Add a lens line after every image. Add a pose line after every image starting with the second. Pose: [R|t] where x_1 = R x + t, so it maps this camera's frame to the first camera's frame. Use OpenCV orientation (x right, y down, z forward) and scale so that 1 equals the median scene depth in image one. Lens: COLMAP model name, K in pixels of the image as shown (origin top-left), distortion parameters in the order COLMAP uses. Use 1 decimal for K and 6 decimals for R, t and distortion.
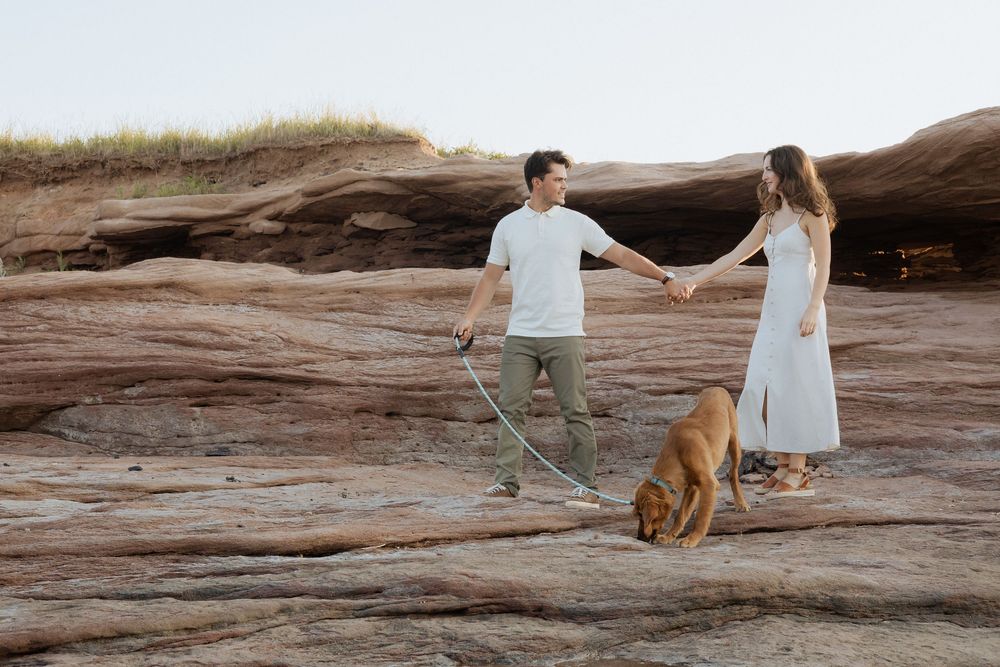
lens RADIAL K [[1418.1, 0, 500.0], [0, 1418.1, 333.5], [0, 0, 1]] dist [0.004826, -0.039040]
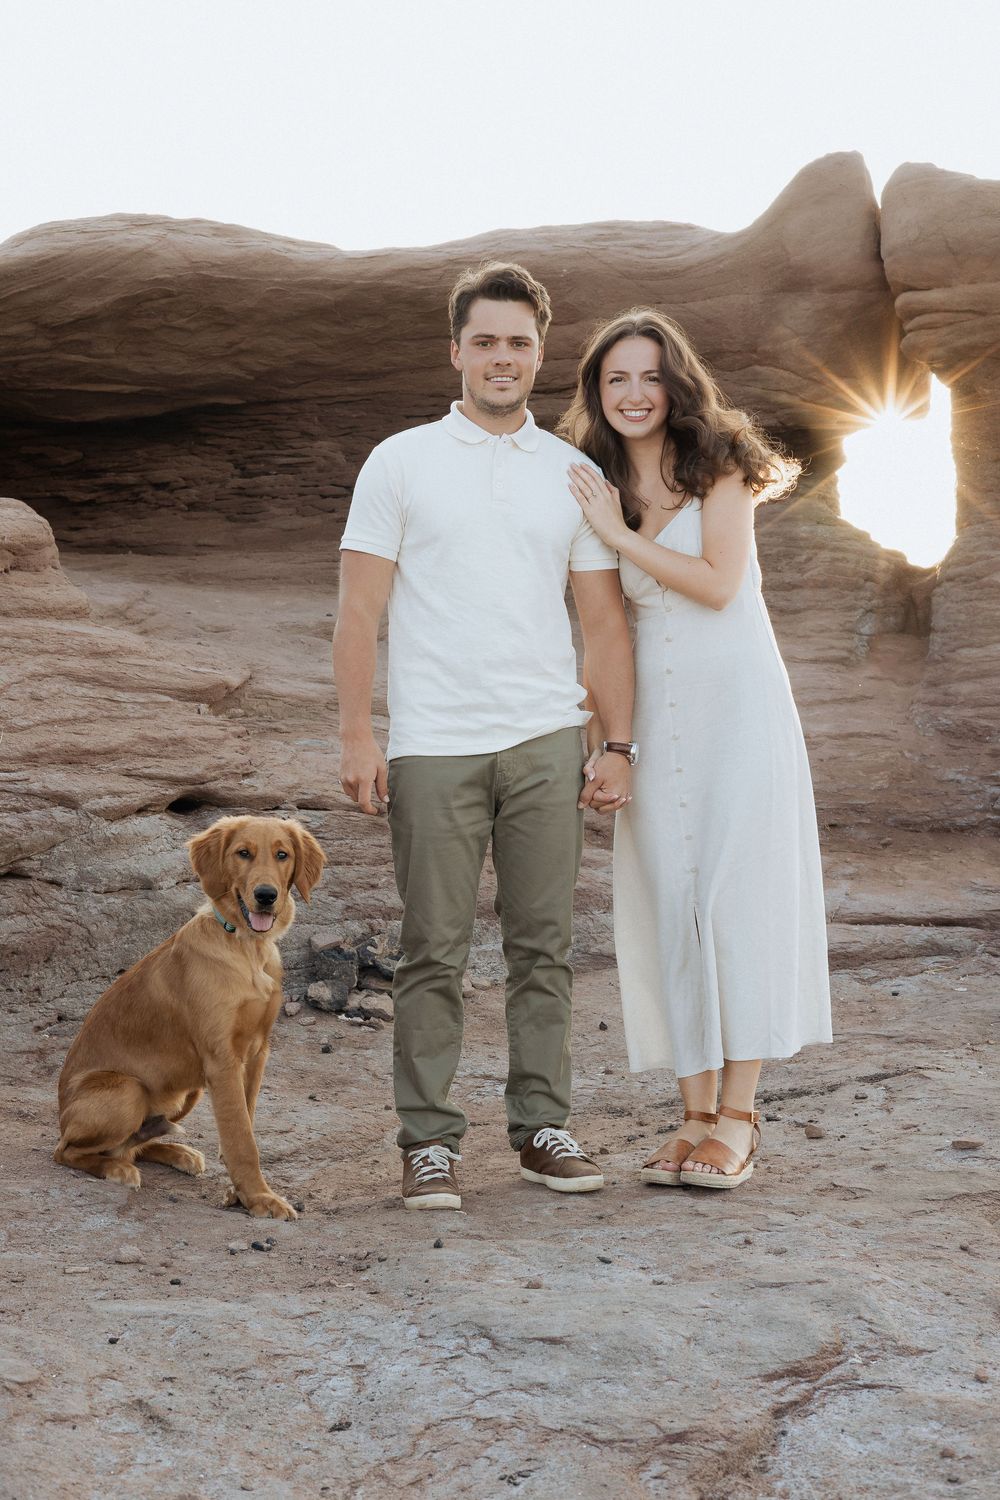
lens RADIAL K [[2142.0, 0, 495.8], [0, 2142.0, 804.3], [0, 0, 1]] dist [0.025195, -0.029289]
pose [[0.602966, -0.037474, 0.796886, -0.326151], [-0.058071, 0.994184, 0.090692, -0.025010], [-0.795651, -0.100960, 0.597283, 0.534175]]
